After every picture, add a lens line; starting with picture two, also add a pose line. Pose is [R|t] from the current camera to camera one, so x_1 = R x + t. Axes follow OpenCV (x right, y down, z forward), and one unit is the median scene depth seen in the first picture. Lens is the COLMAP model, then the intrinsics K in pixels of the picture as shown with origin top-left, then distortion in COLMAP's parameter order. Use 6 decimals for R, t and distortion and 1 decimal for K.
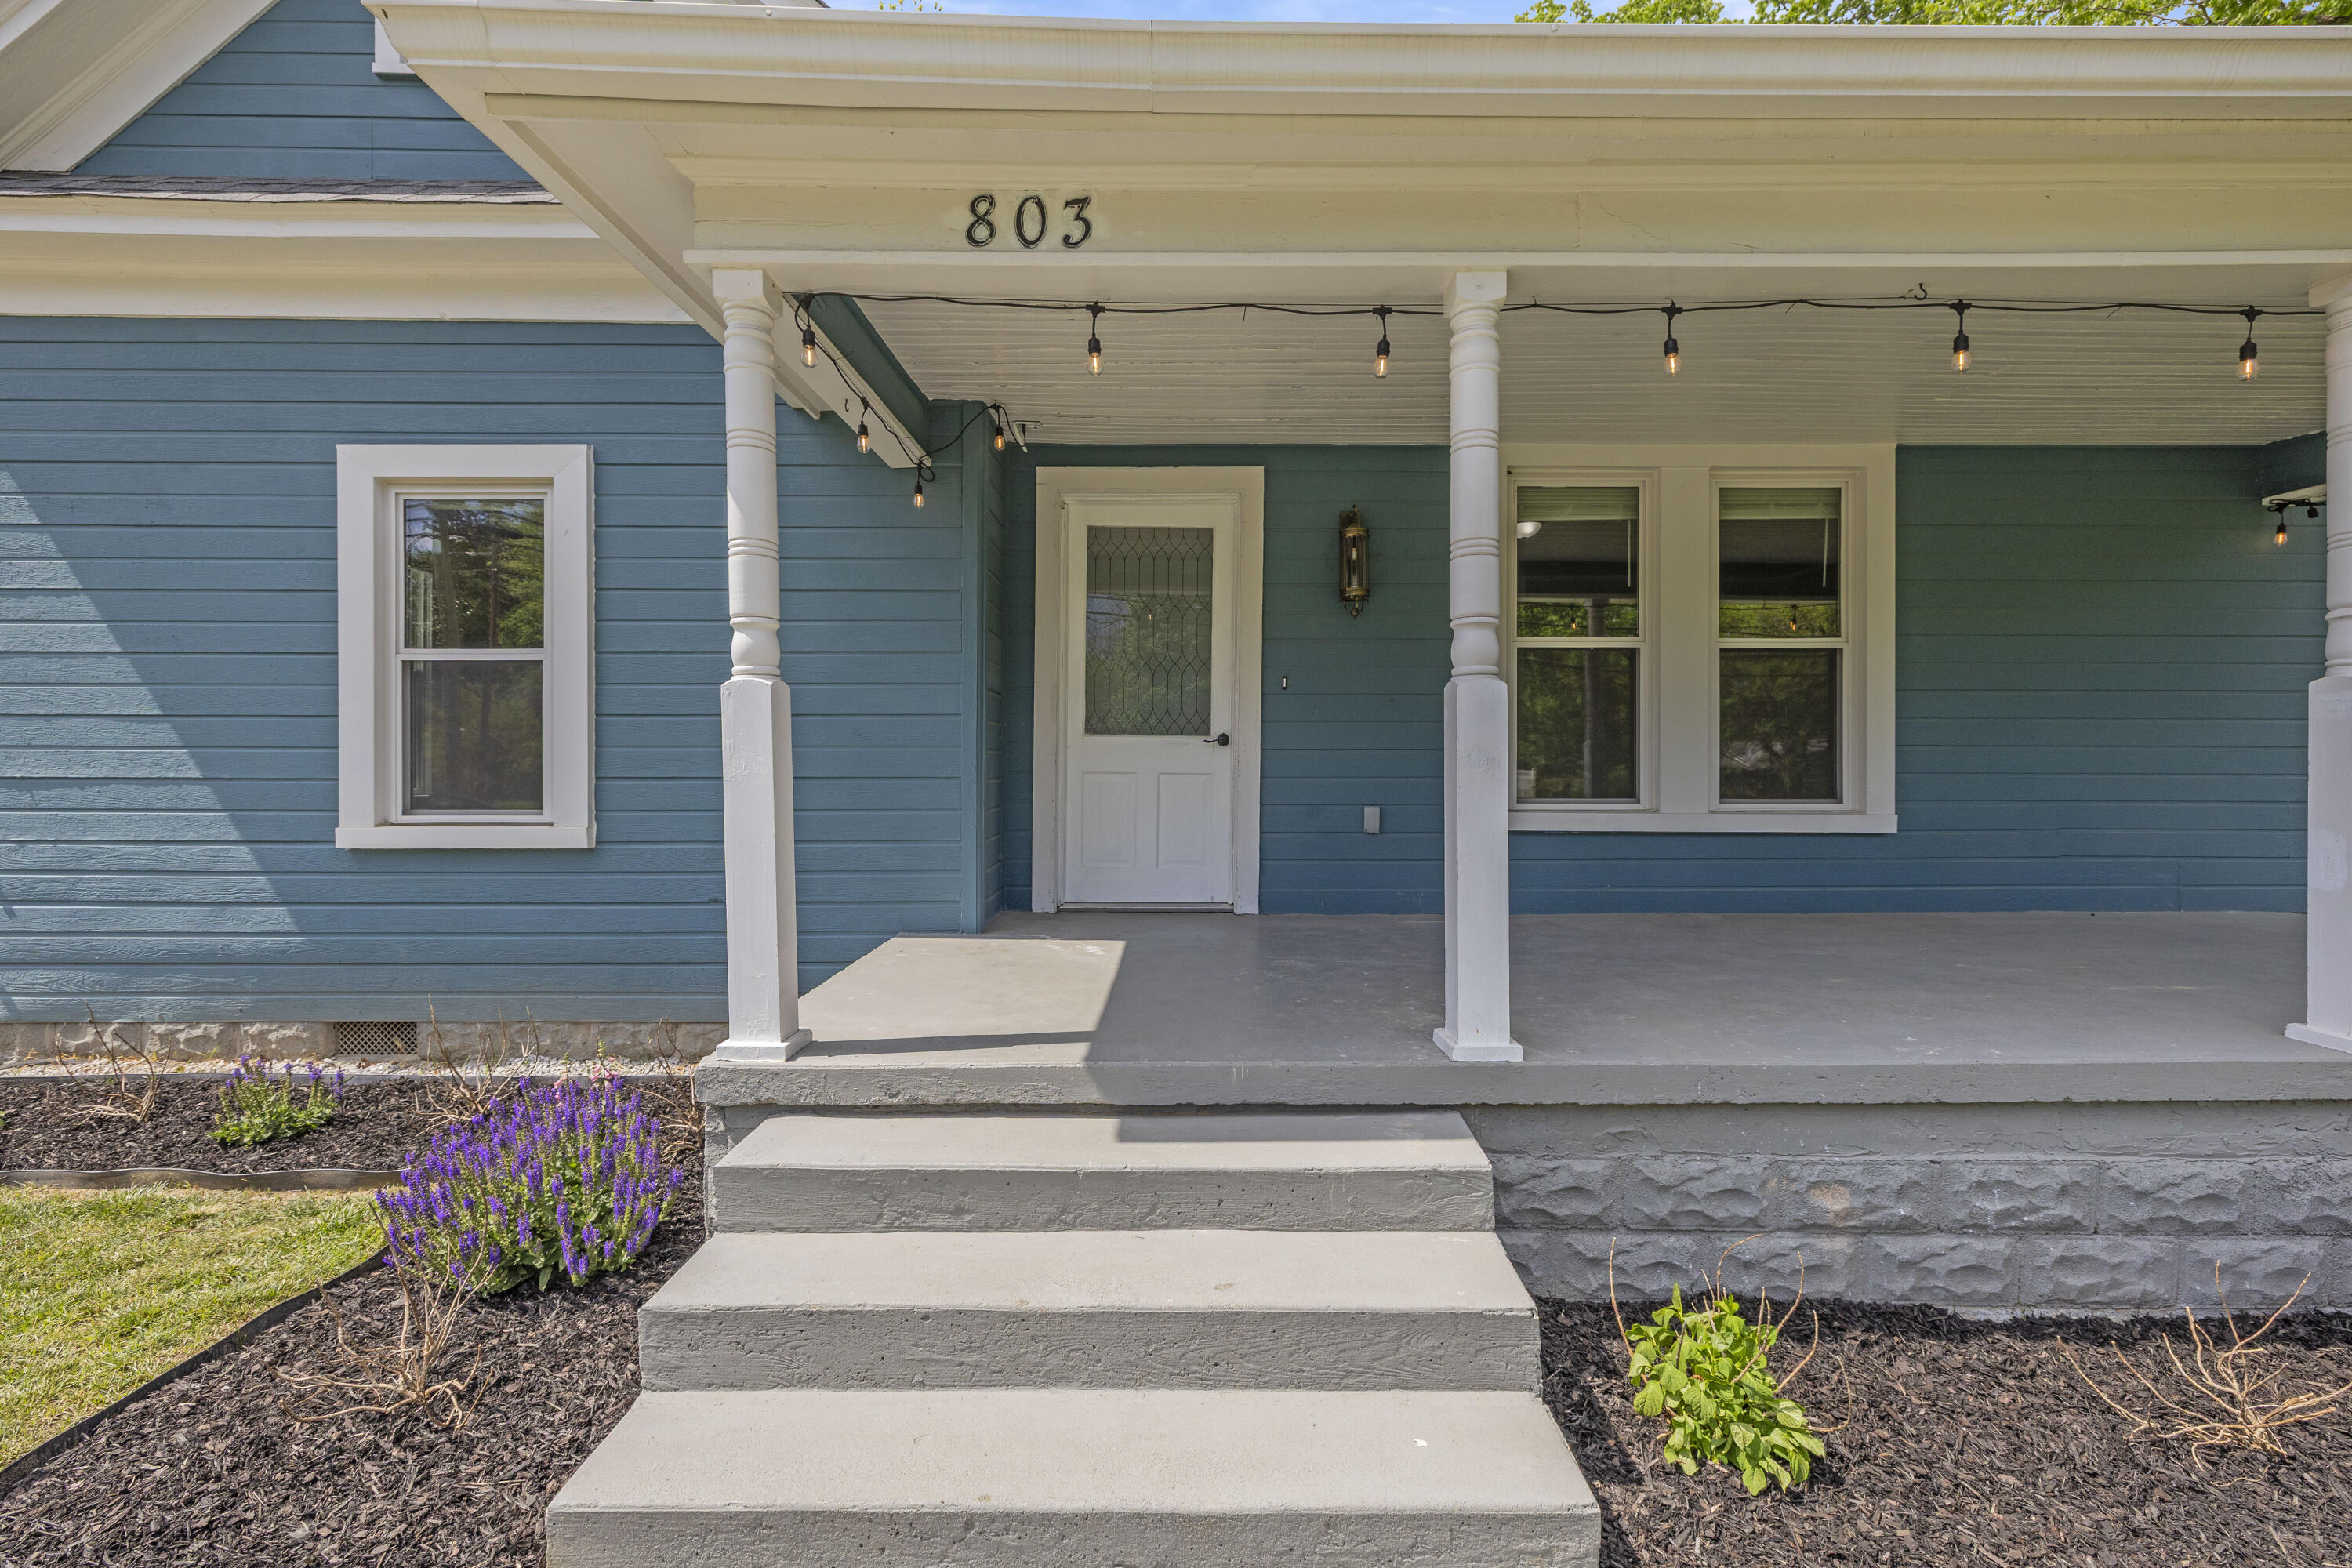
lens RADIAL K [[993.4, 0, 1176.4], [0, 993.4, 765.8], [0, 0, 1]] dist [-0.000513, 0.000137]
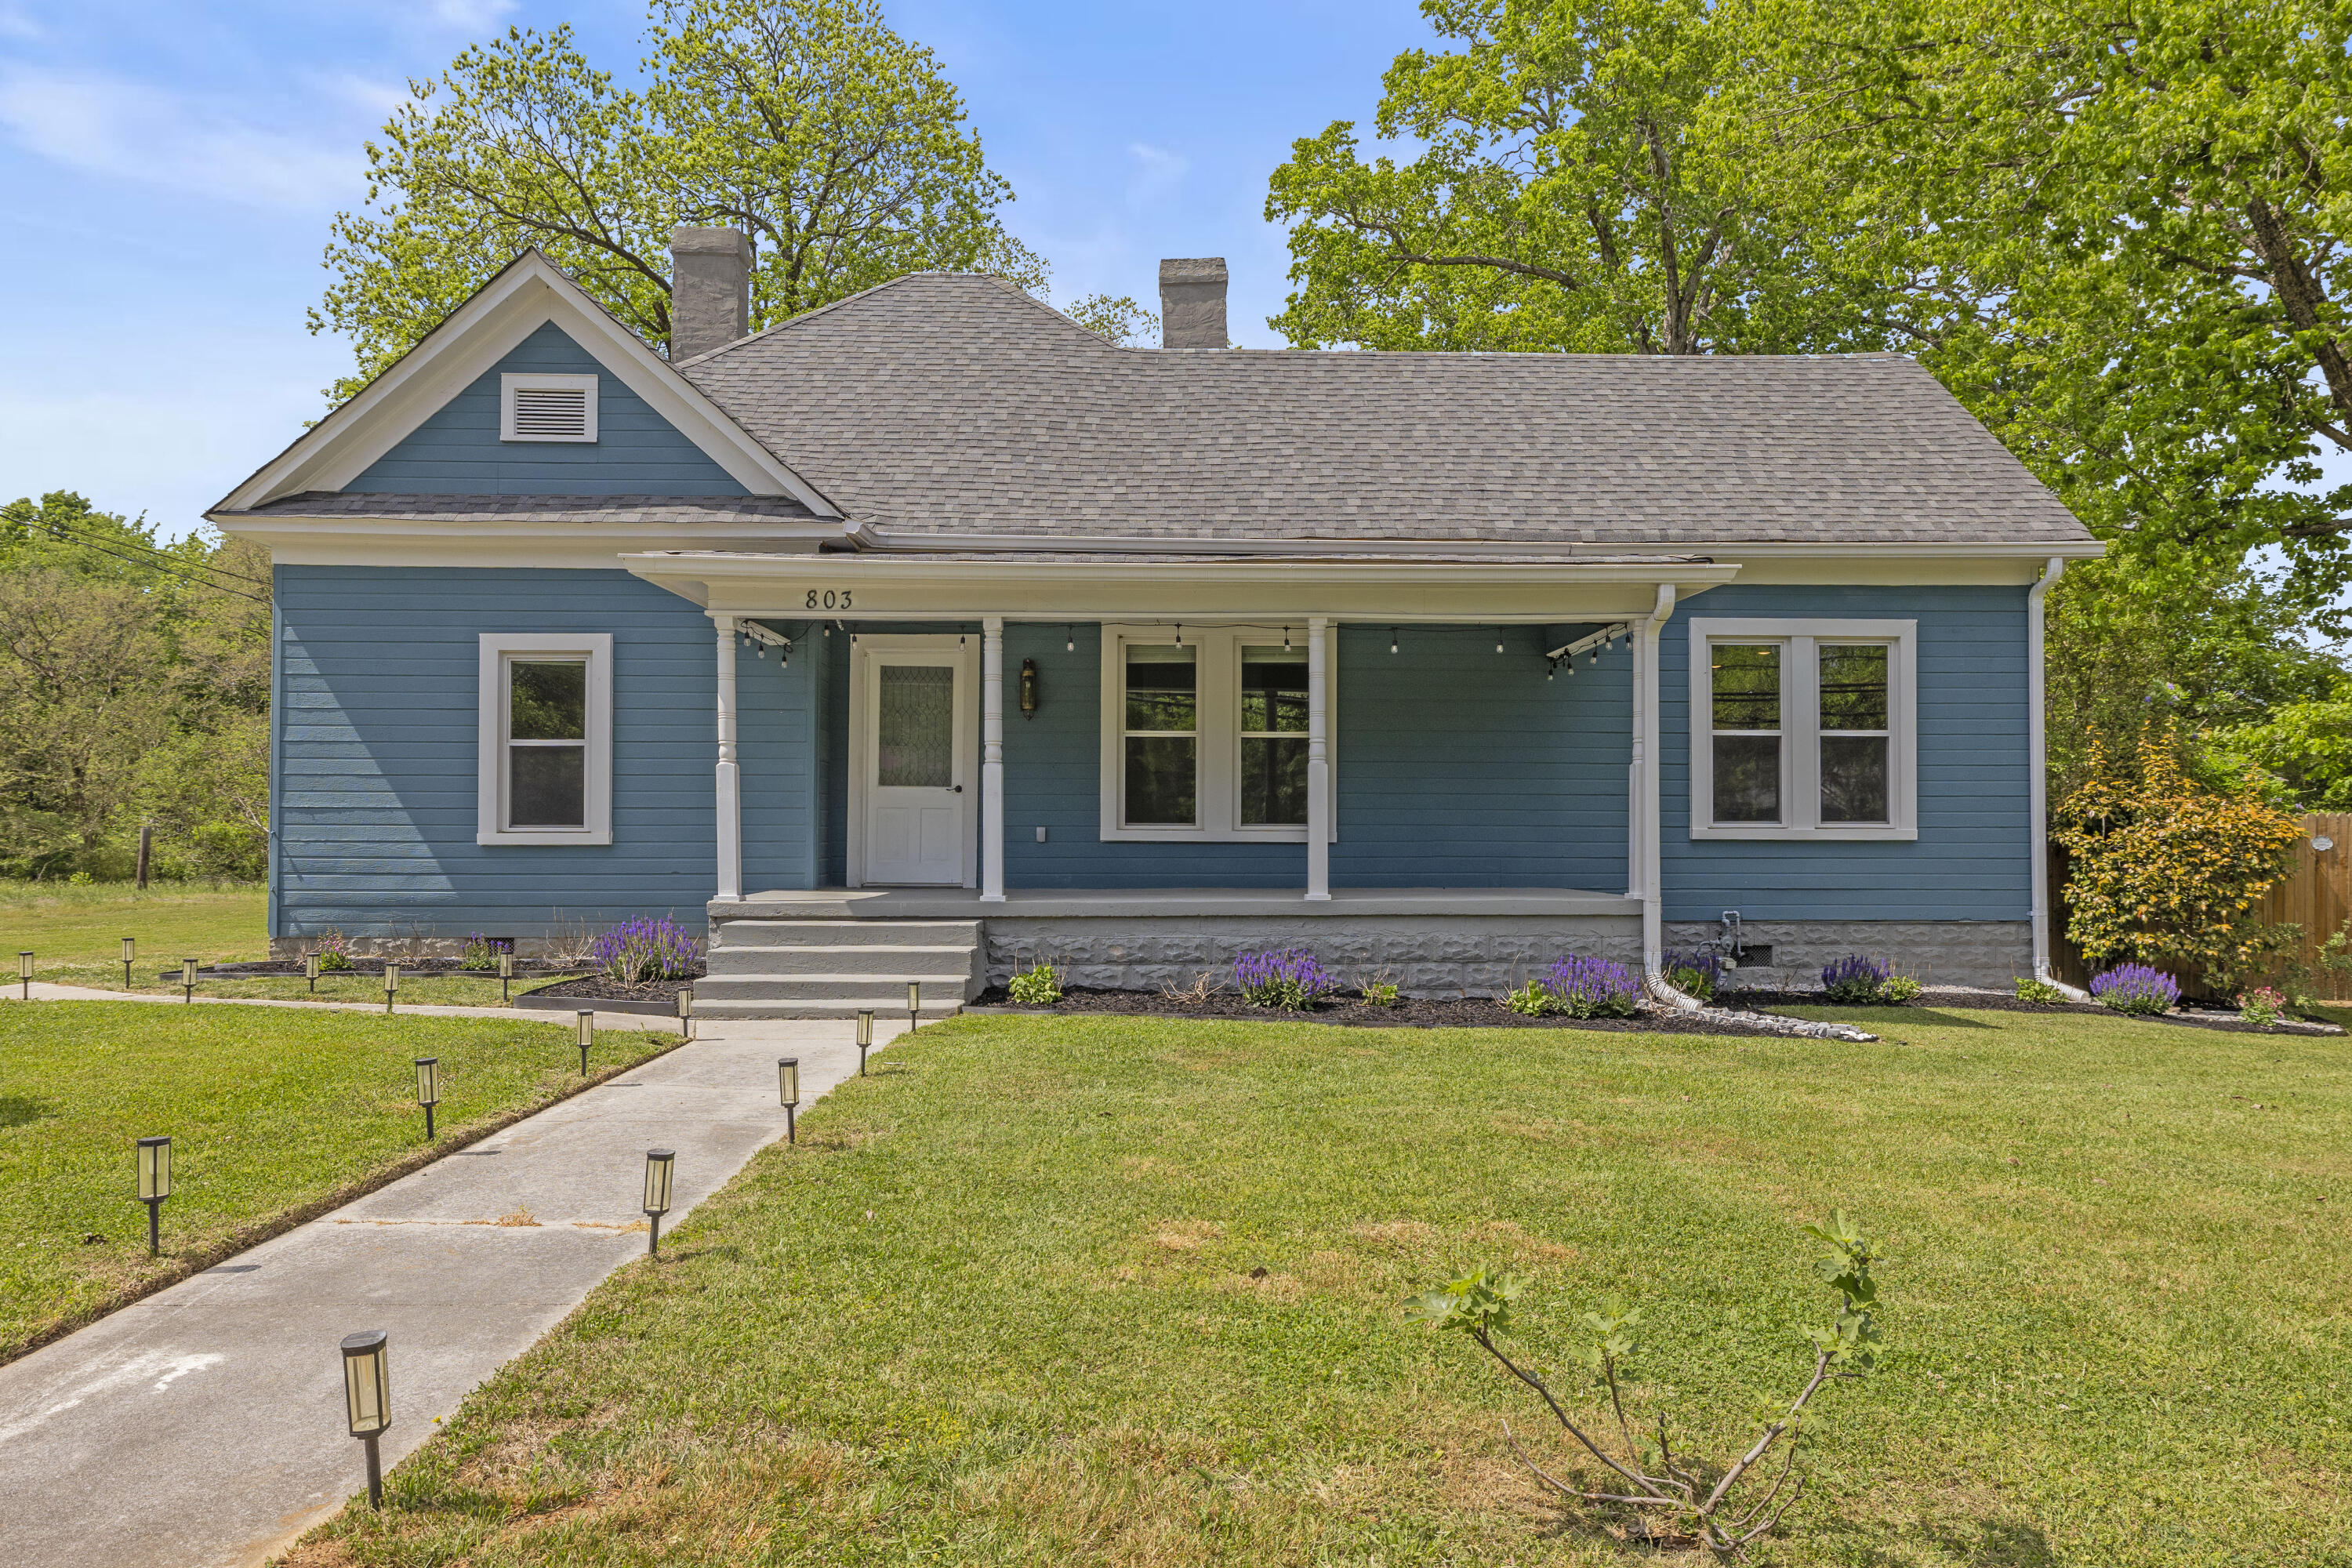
lens RADIAL K [[1531.5, 0, 1170.2], [0, 1531.5, 811.6], [0, 0, 1]] dist [-0.001661, -0.000745]
pose [[0.999933, 0.001062, 0.011517, 0.448125], [-0.000843, 0.999820, -0.018973, 0.074114], [-0.011535, 0.018963, 0.999754, -1.941687]]
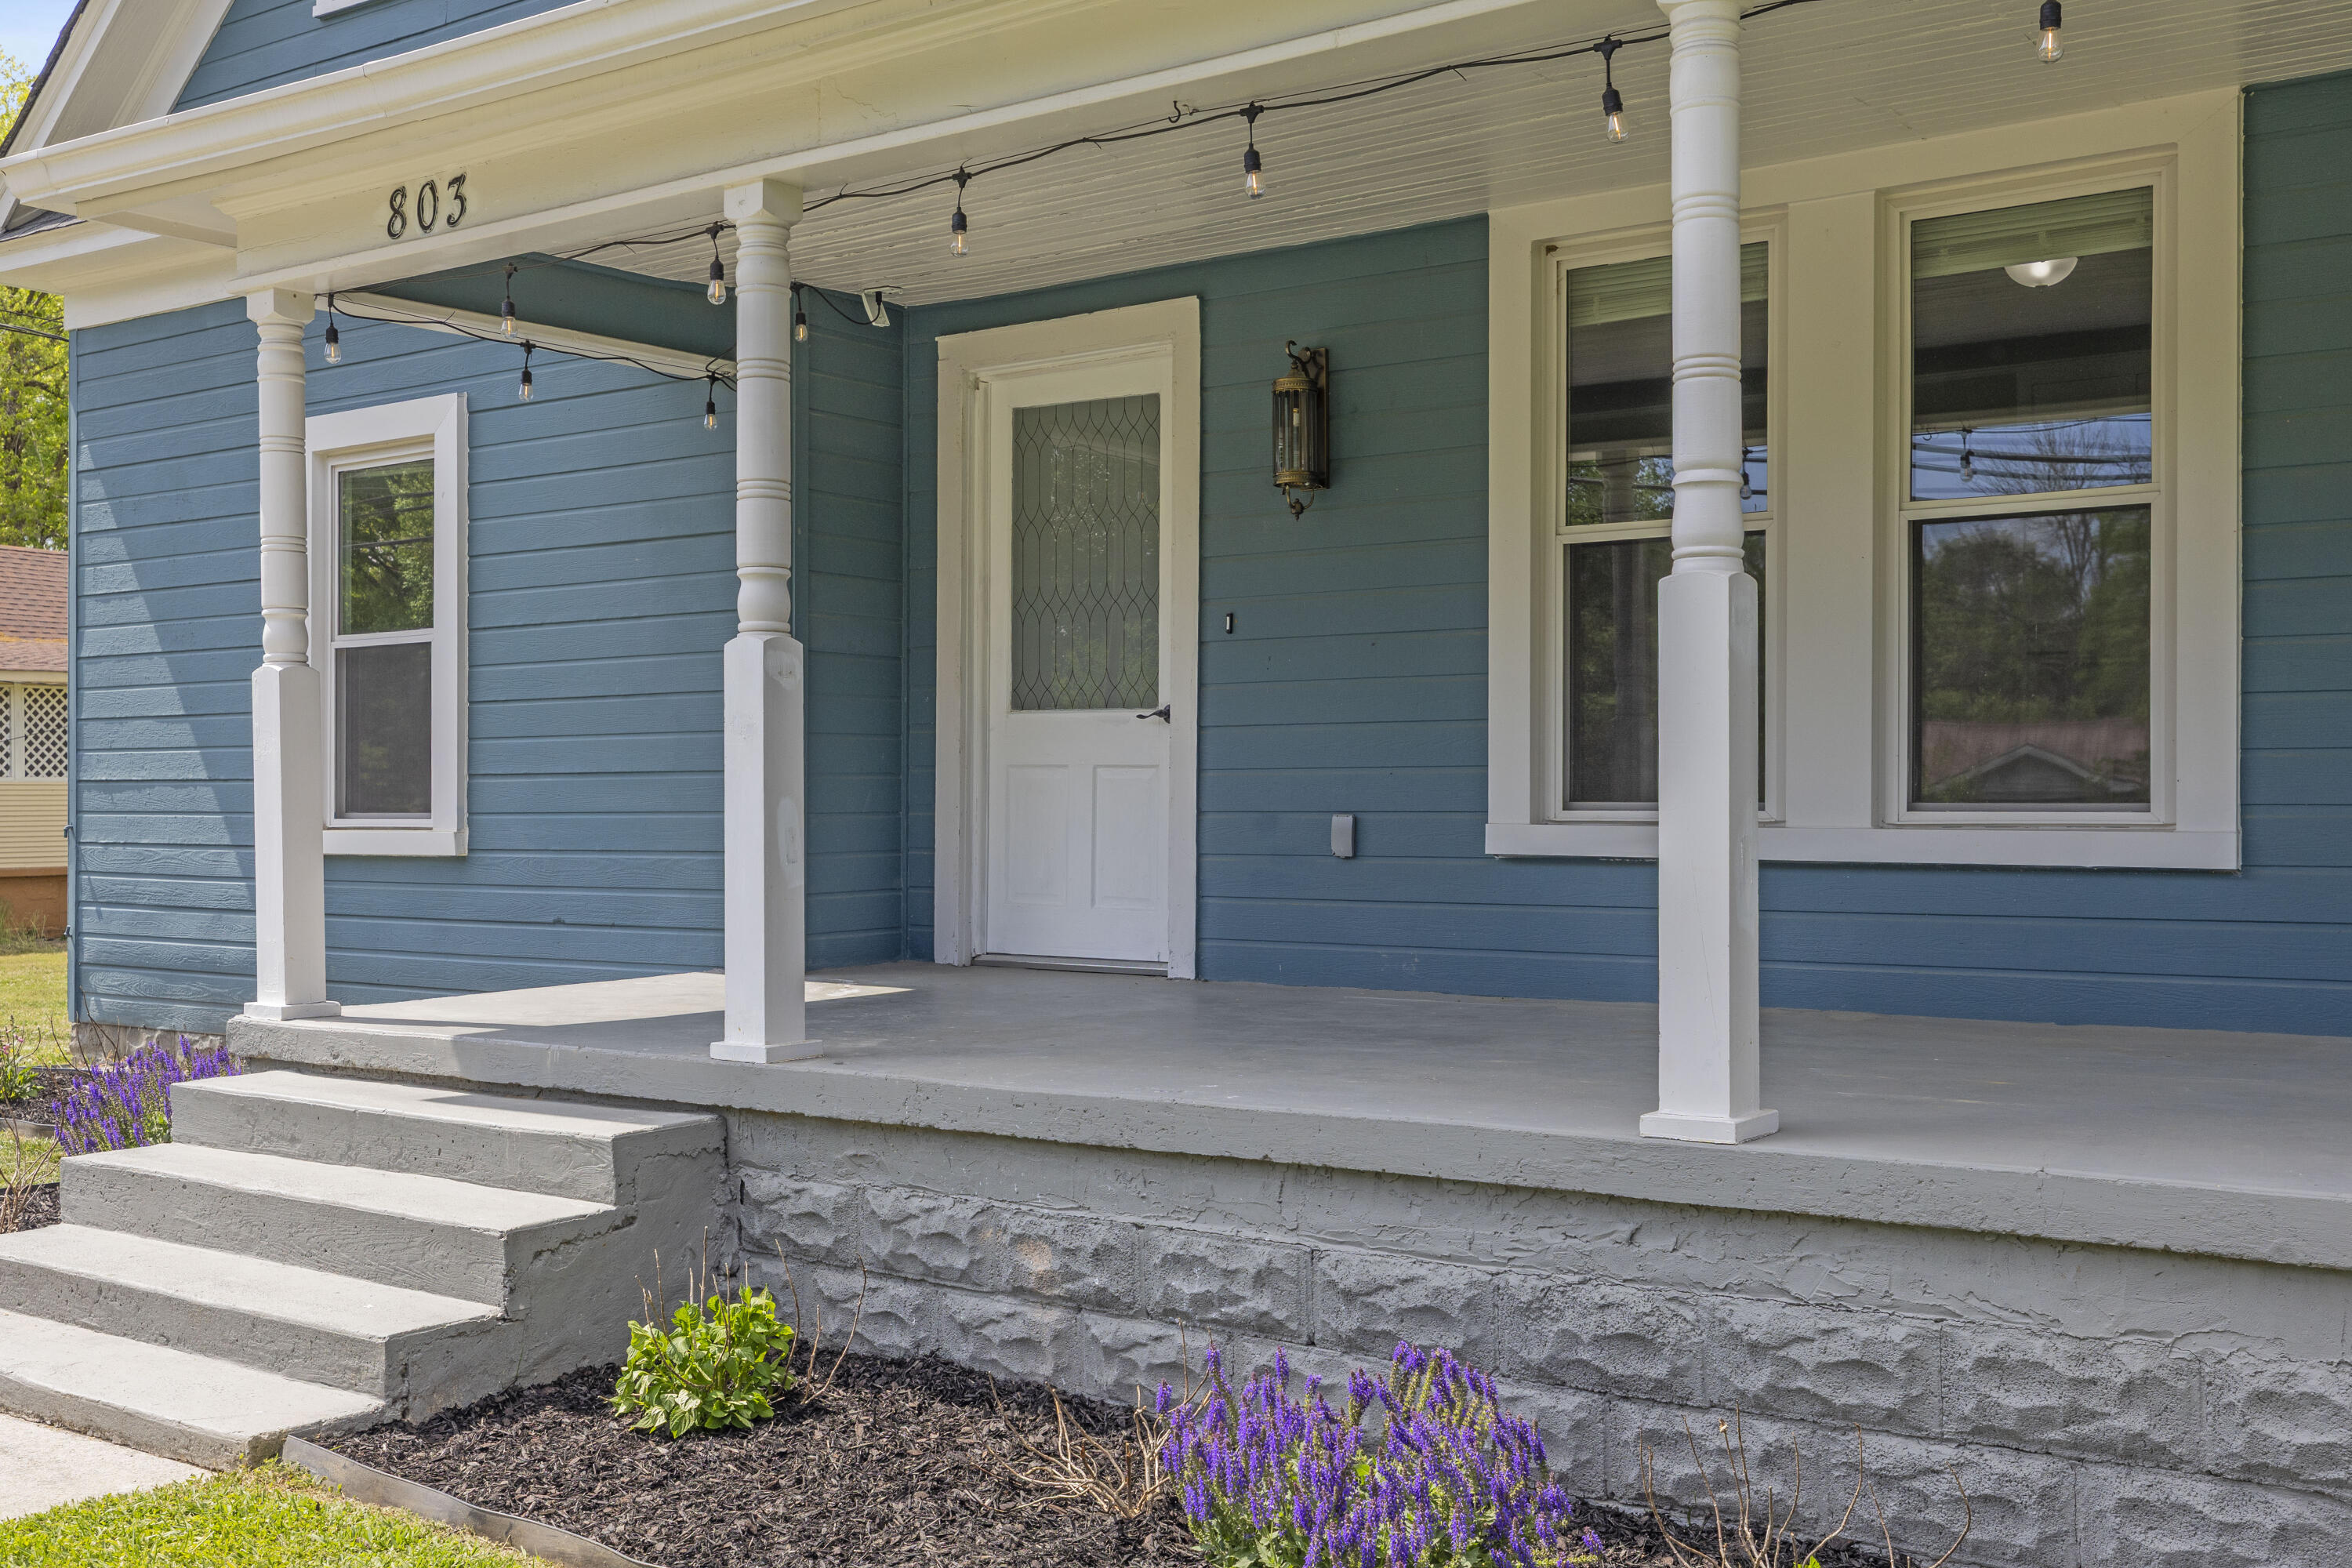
lens RADIAL K [[2327.8, 0, 1174.1], [0, 2327.8, 763.4], [0, 0, 1]] dist [0.001401, -0.008480]
pose [[0.811490, -0.011943, -0.584244, 1.099652], [0.002344, 0.999850, -0.017183, 0.038175], [0.584361, 0.012575, 0.811396, -0.284212]]
